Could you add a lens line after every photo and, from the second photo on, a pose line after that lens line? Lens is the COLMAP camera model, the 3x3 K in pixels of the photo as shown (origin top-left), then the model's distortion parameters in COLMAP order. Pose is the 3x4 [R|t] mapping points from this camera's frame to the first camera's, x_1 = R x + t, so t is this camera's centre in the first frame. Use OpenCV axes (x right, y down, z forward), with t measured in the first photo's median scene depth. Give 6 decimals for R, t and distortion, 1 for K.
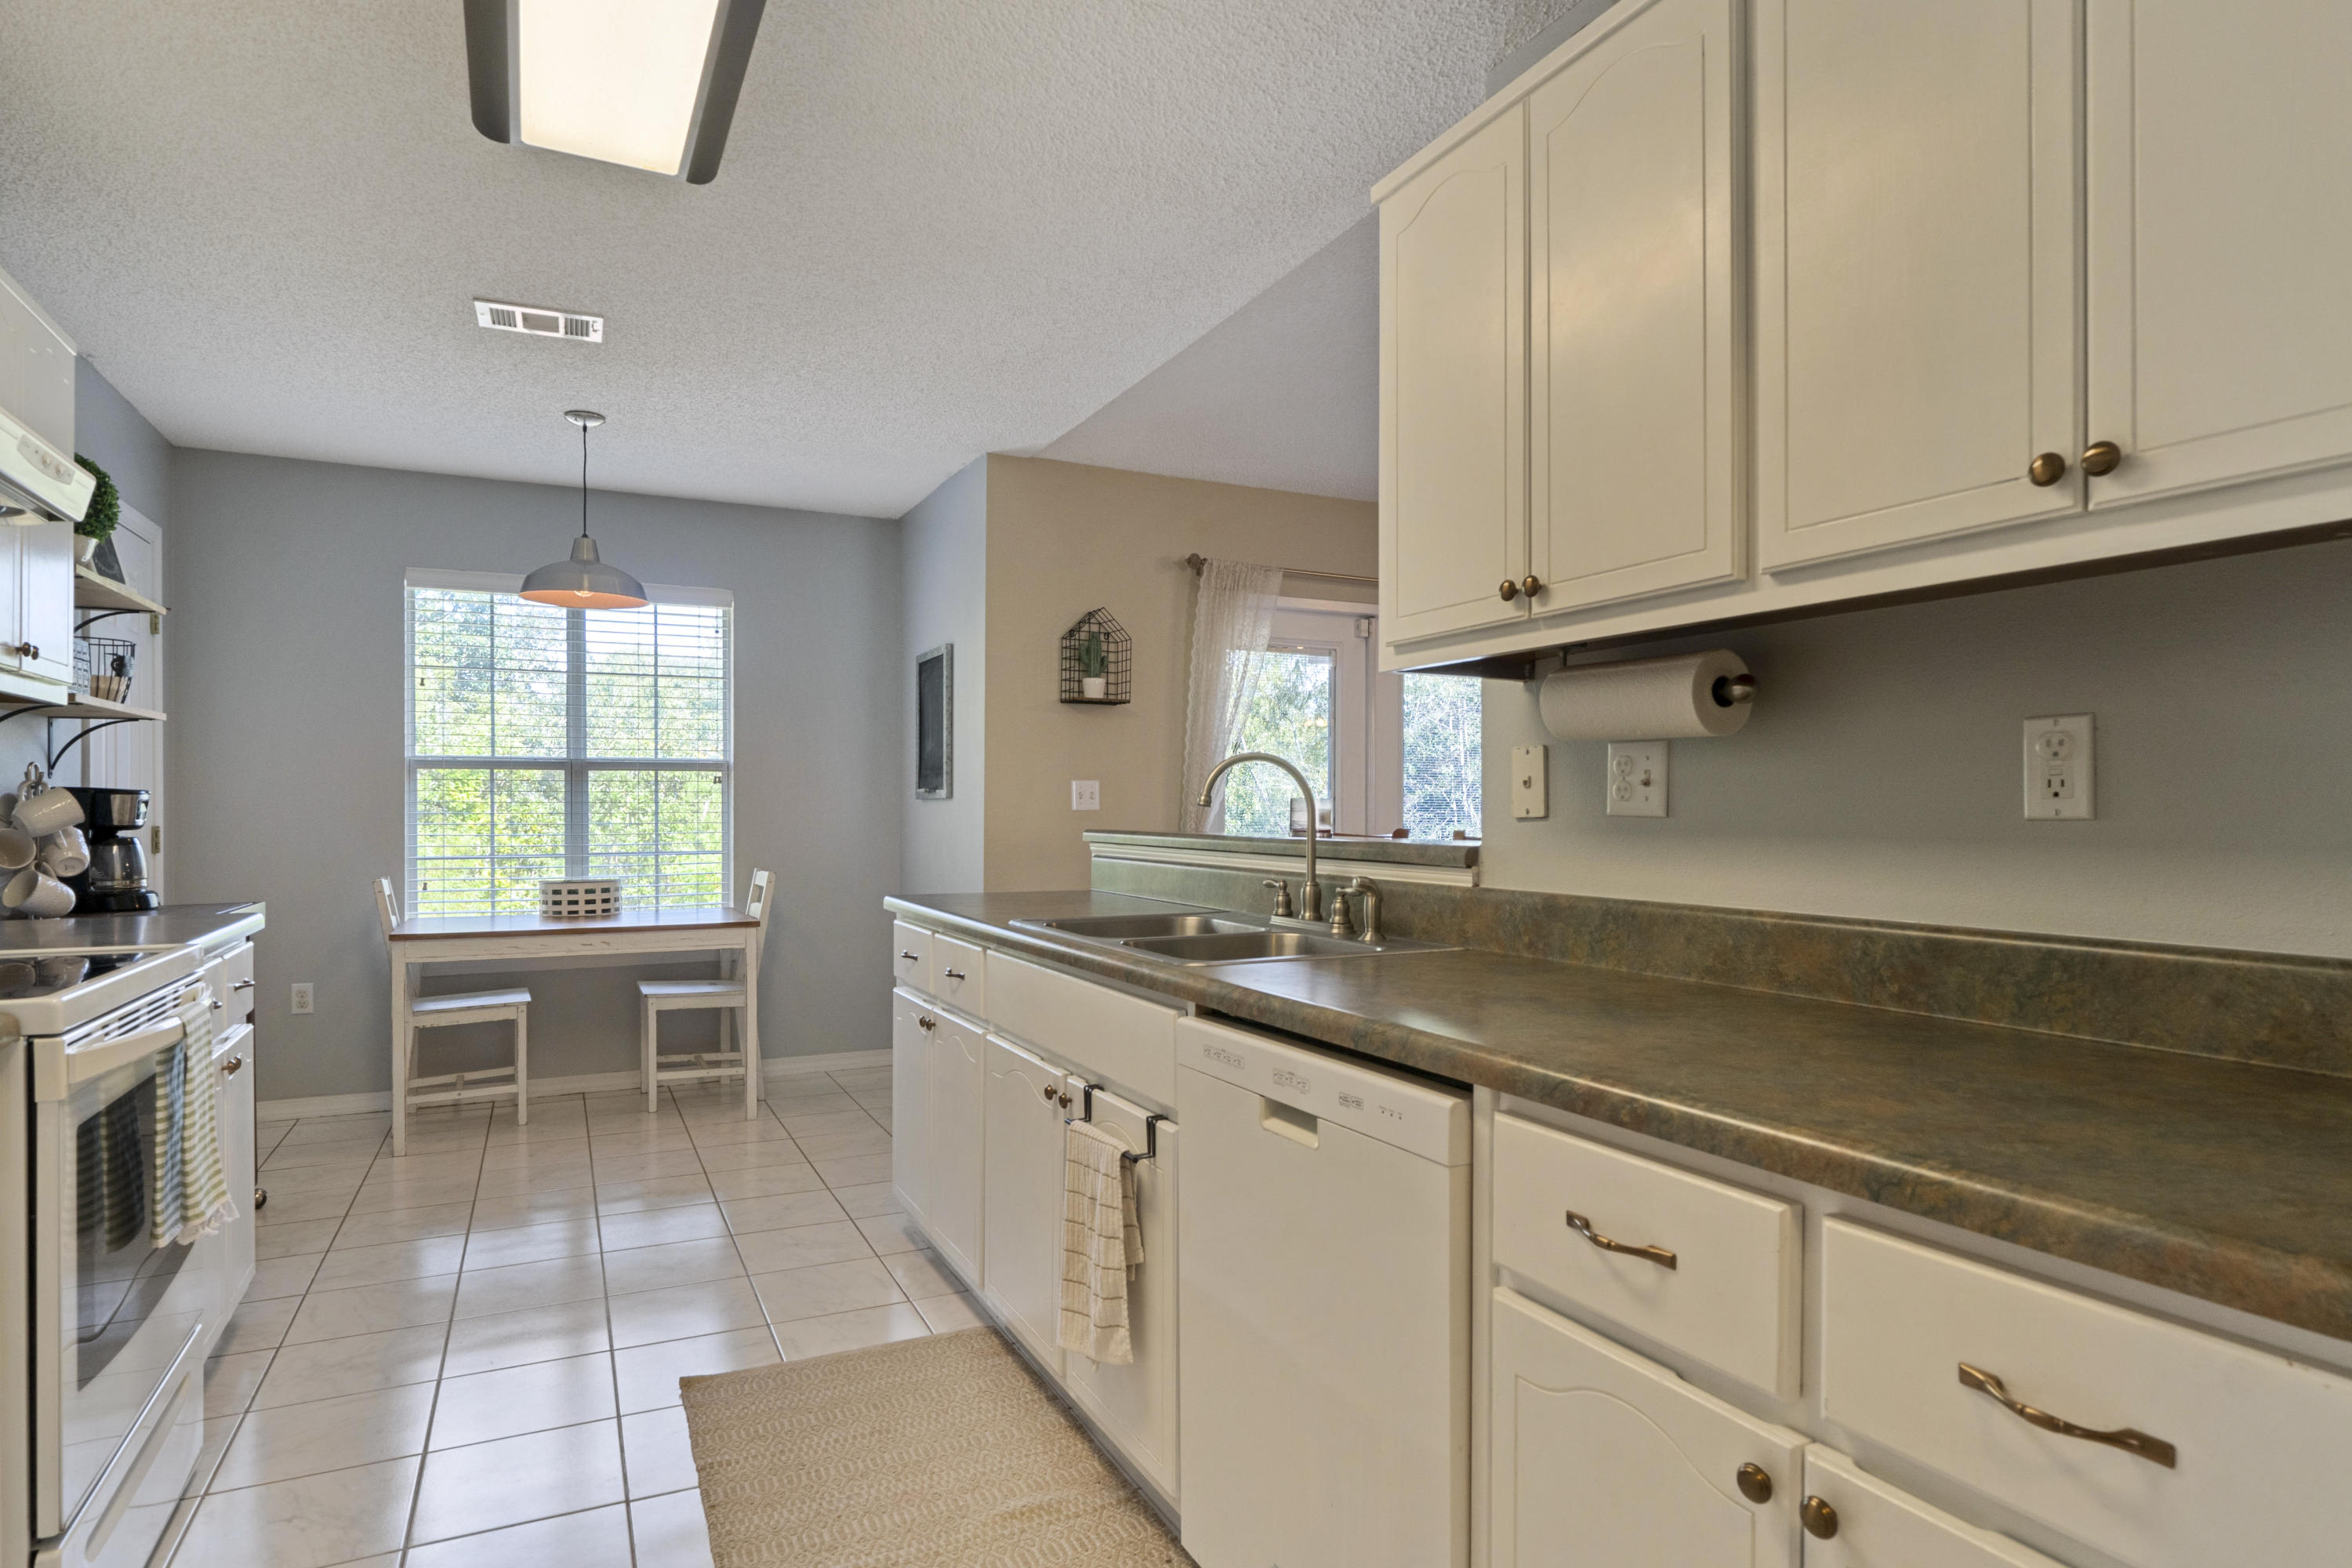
lens RADIAL K [[1261.2, 0, 1154.4], [0, 1261.2, 814.7], [0, 0, 1]] dist [-0.003279, -0.000094]
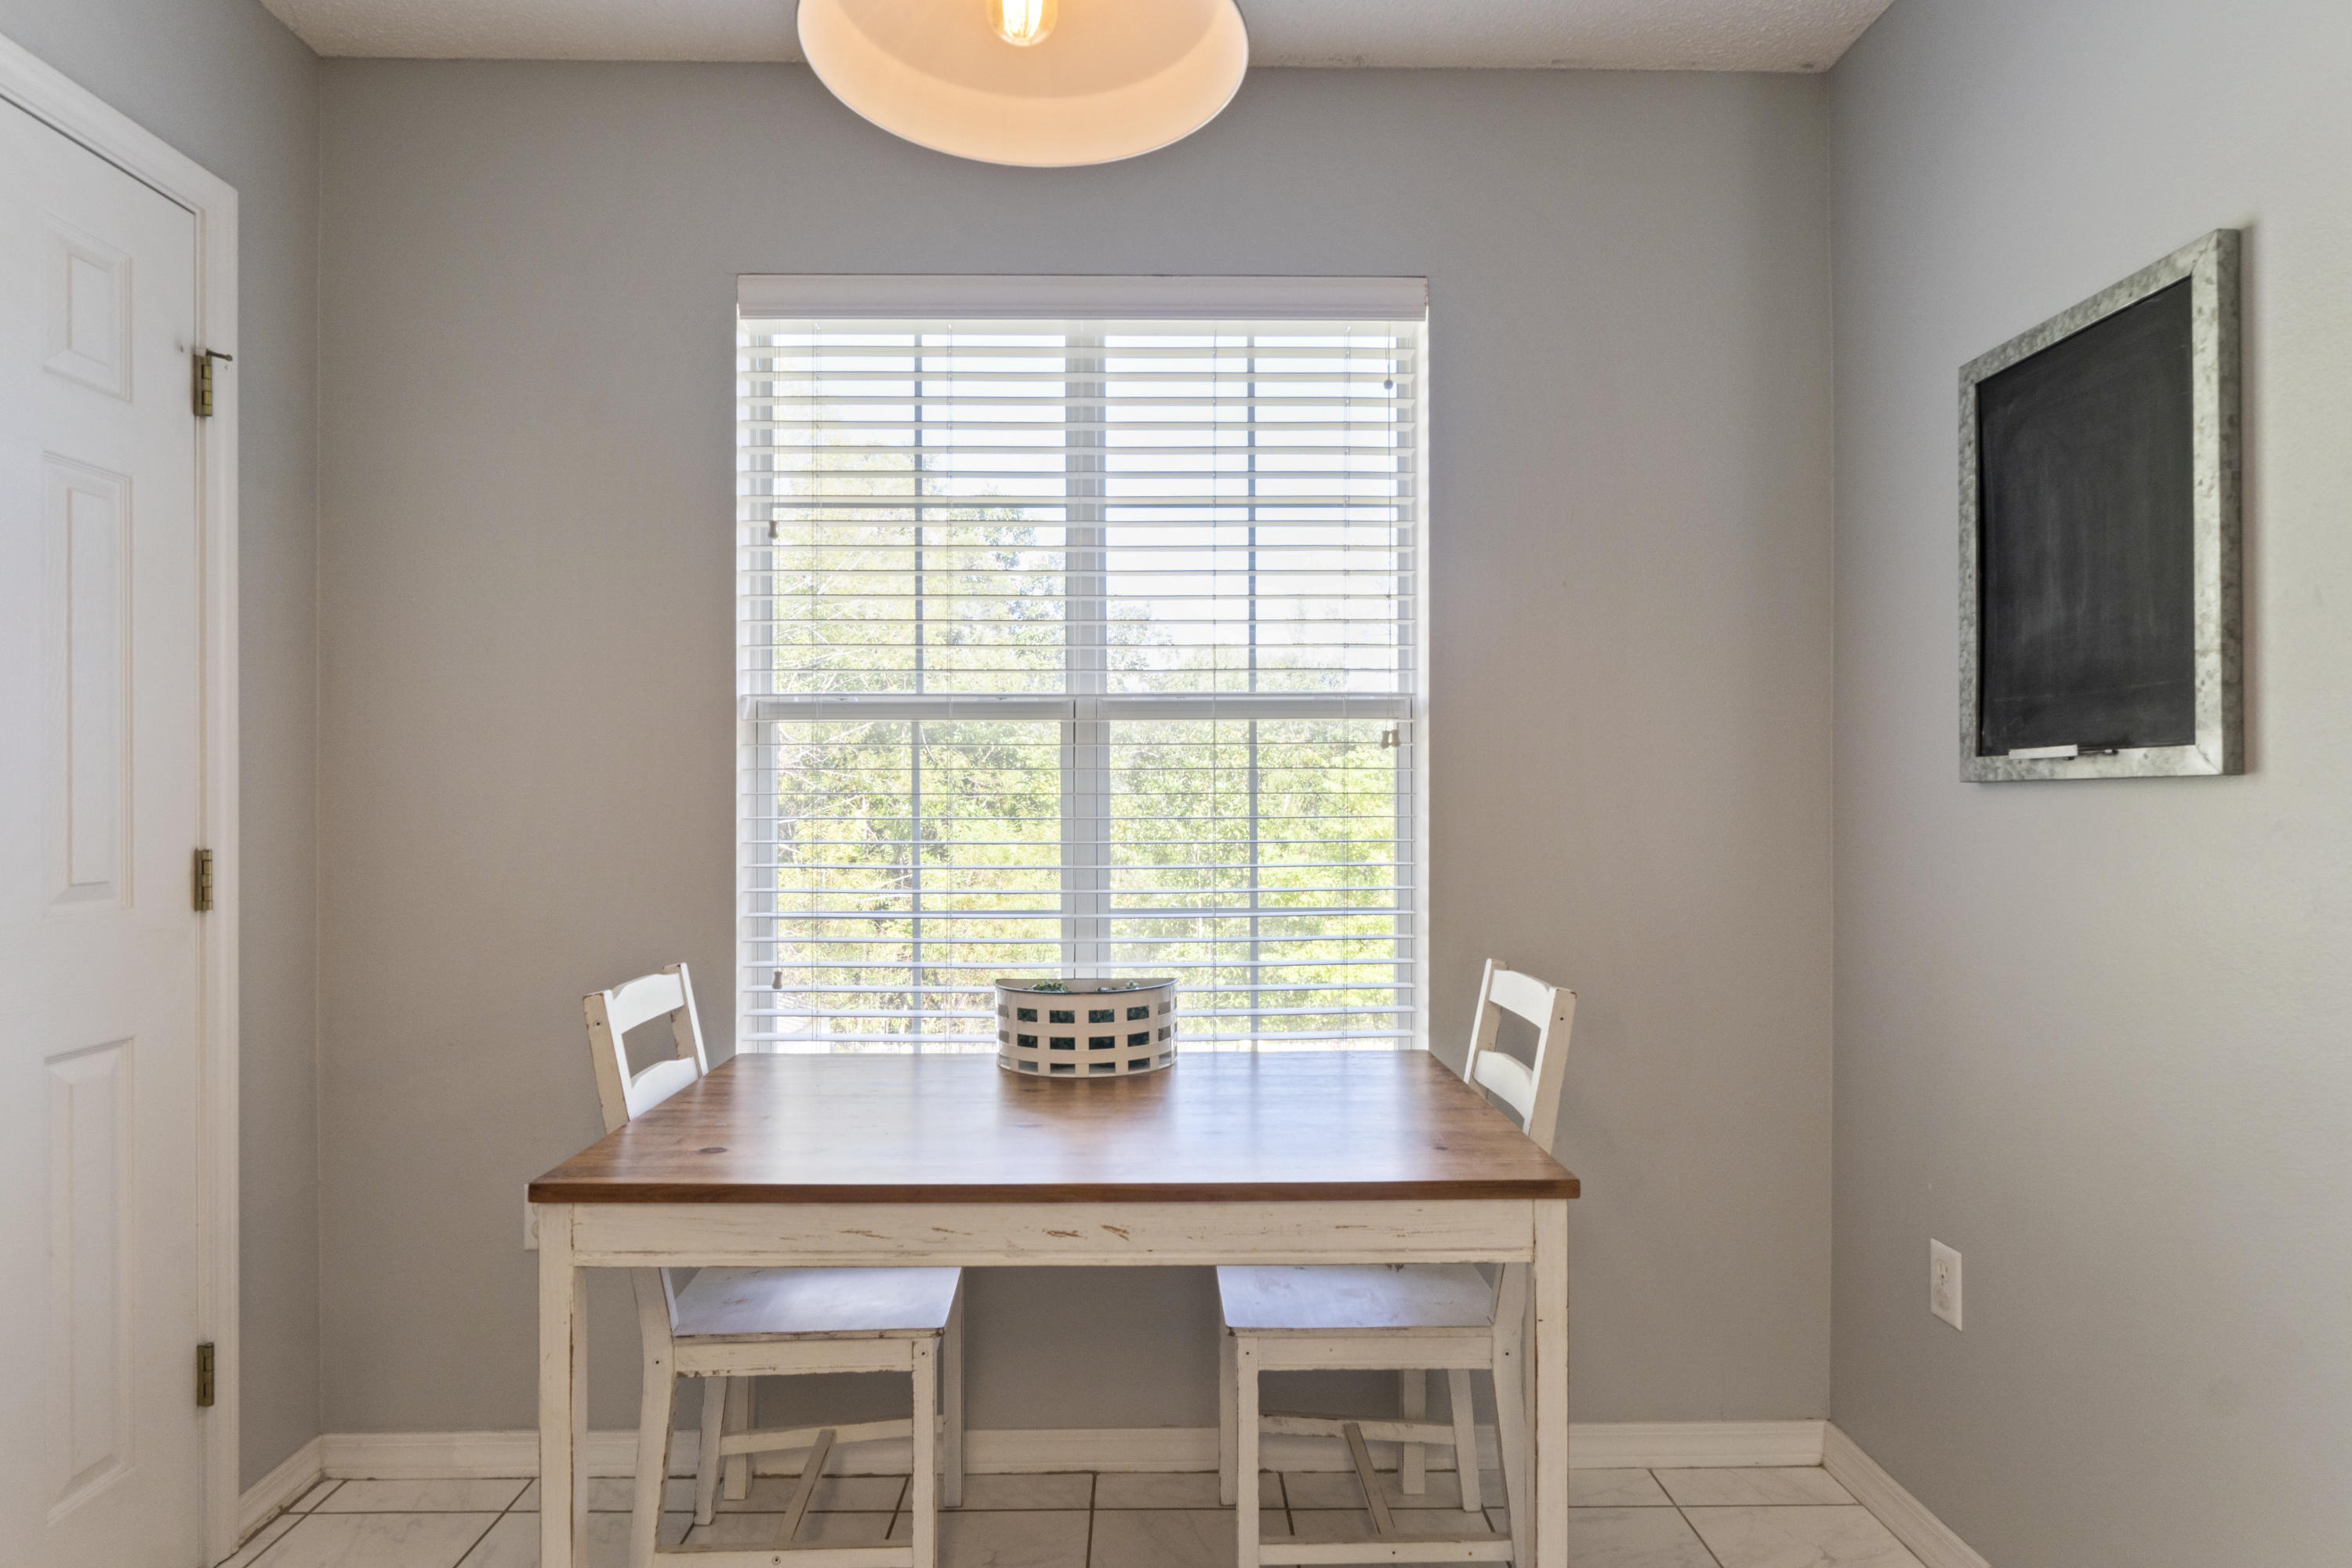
lens RADIAL K [[1239.5, 0, 1166.3], [0, 1239.5, 797.4], [0, 0, 1]] dist [-0.003170, -0.000134]
pose [[0.908674, -0.001281, -0.417505, -0.376028], [-0.001839, 0.999973, -0.007070, -0.008455], [0.417502, 0.007192, 0.908647, 0.924151]]
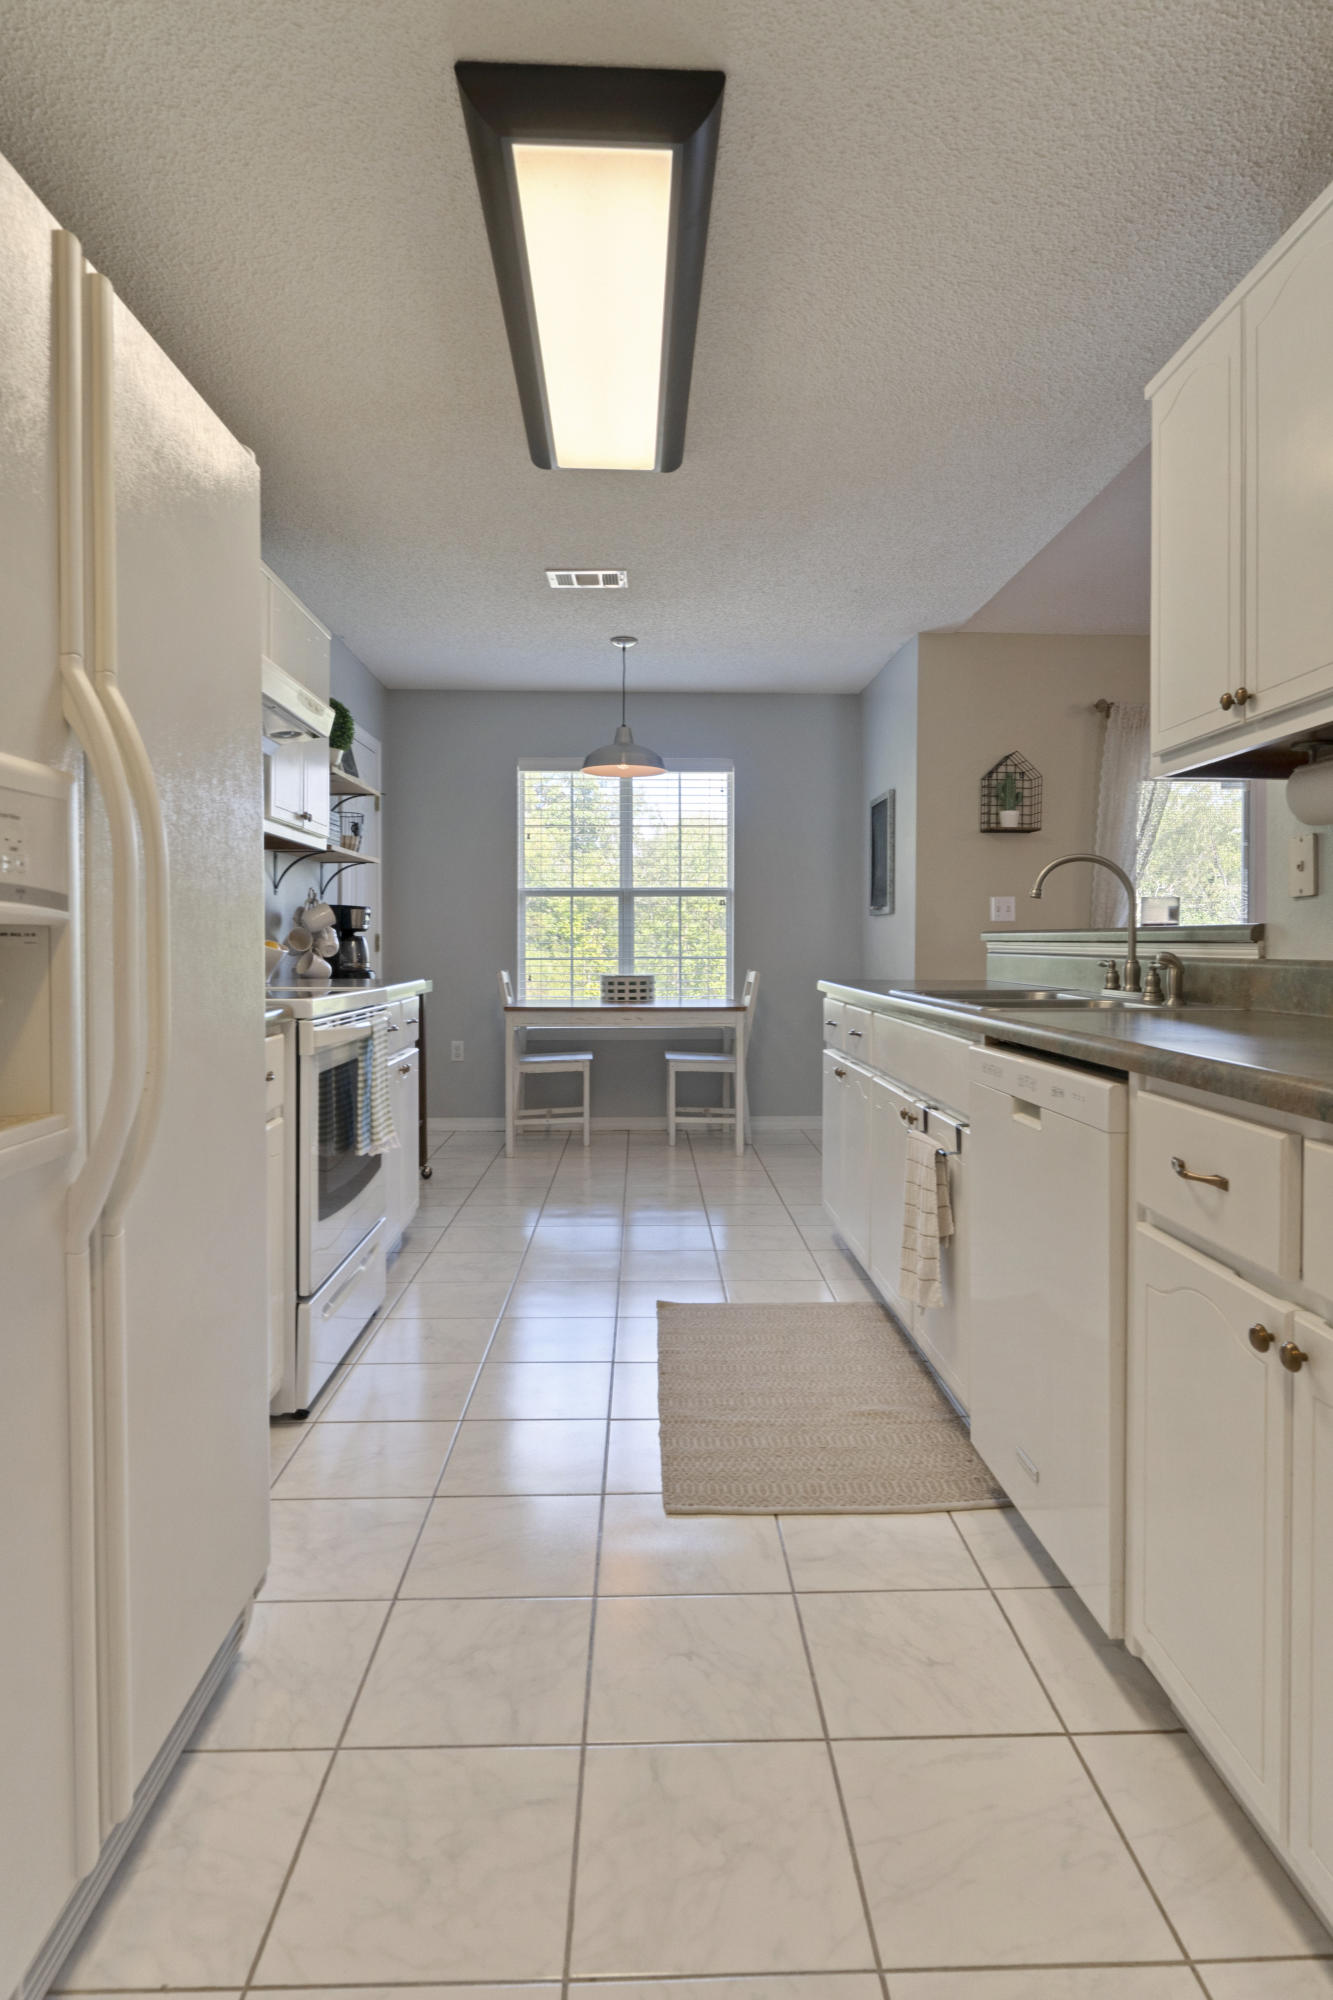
lens RADIAL K [[1091.6, 0, 673.8], [0, 1091.6, 954.2], [0, 0, 1]] dist [-0.004758, -0.000223]
pose [[0.912224, 0.004356, -0.409669, 0.118272], [-0.003655, 0.999990, 0.002495, 0.036278], [0.409676, -0.000779, 0.912231, -0.103387]]
